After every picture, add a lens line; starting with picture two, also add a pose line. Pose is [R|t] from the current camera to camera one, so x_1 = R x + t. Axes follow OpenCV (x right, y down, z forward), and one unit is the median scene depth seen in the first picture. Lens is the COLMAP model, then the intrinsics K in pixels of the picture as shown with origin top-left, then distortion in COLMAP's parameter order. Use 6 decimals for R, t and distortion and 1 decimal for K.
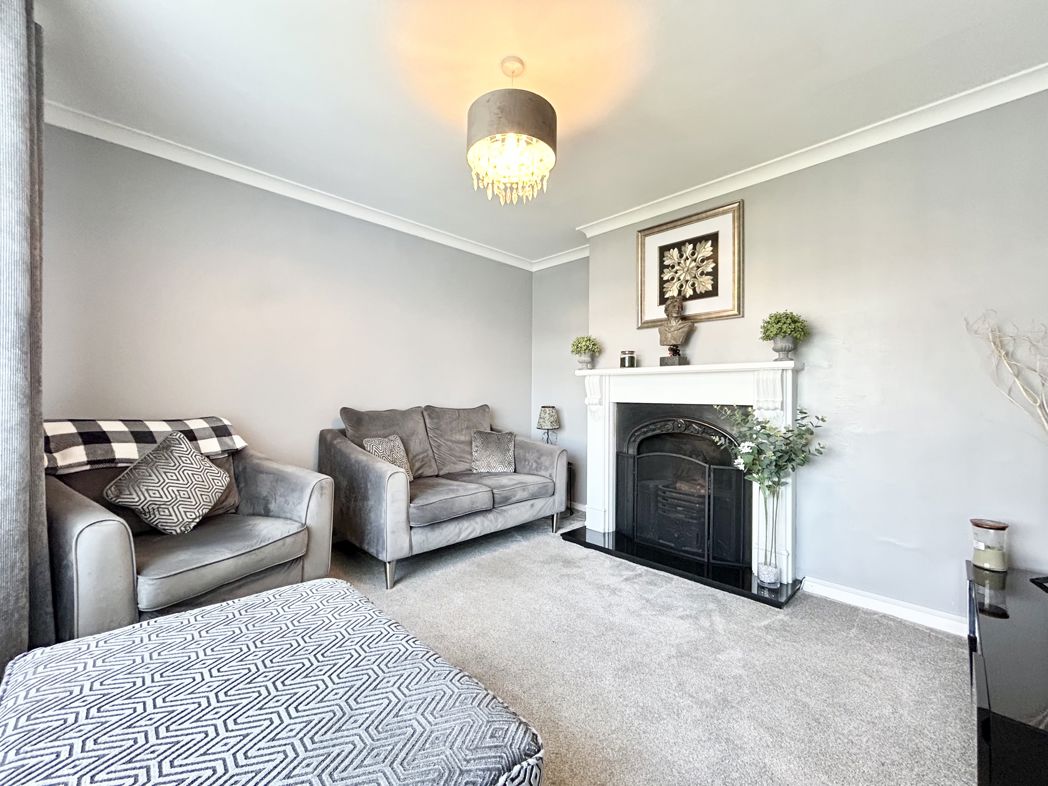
lens RADIAL K [[425.4, 0, 520.1], [0, 425.4, 394.0], [0, 0, 1]] dist [-0.001493, -0.000113]
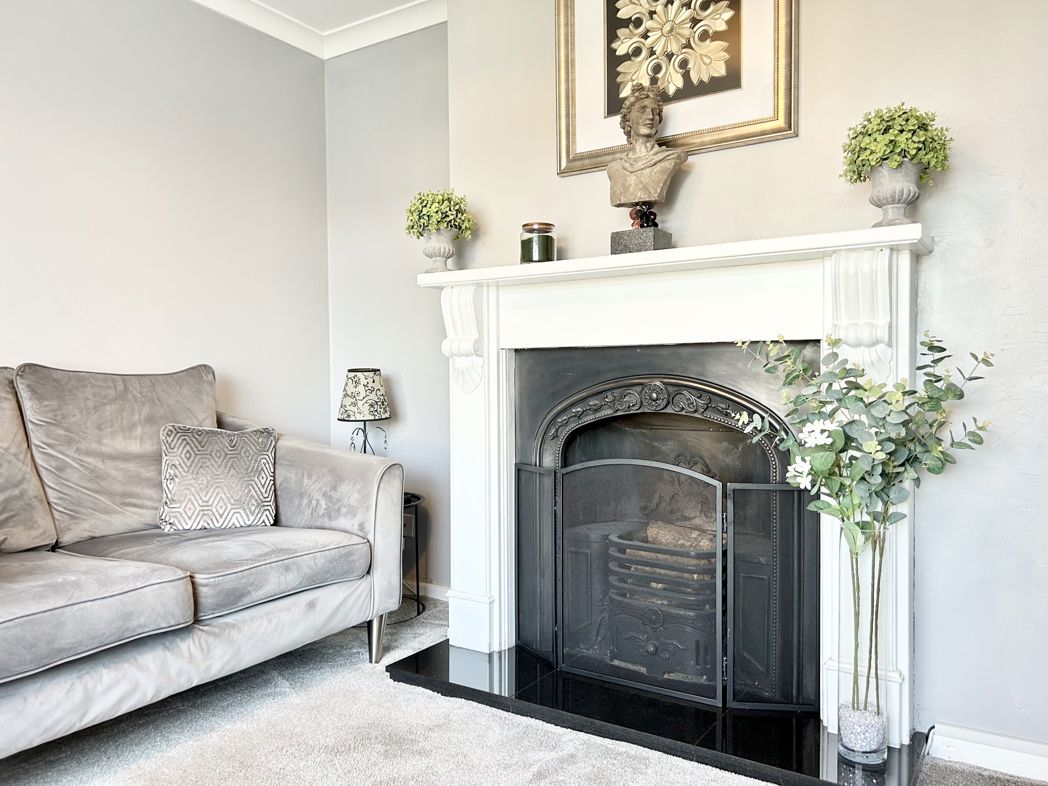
lens RADIAL K [[797.6, 0, 525.4], [0, 797.6, 398.3], [0, 0, 1]] dist [0.091362, -0.099619]
pose [[0.975373, -0.022101, 0.219452, 0.064271], [0.014492, 0.999239, 0.036225, 0.043833], [-0.220086, -0.032152, 0.974951, 0.225316]]
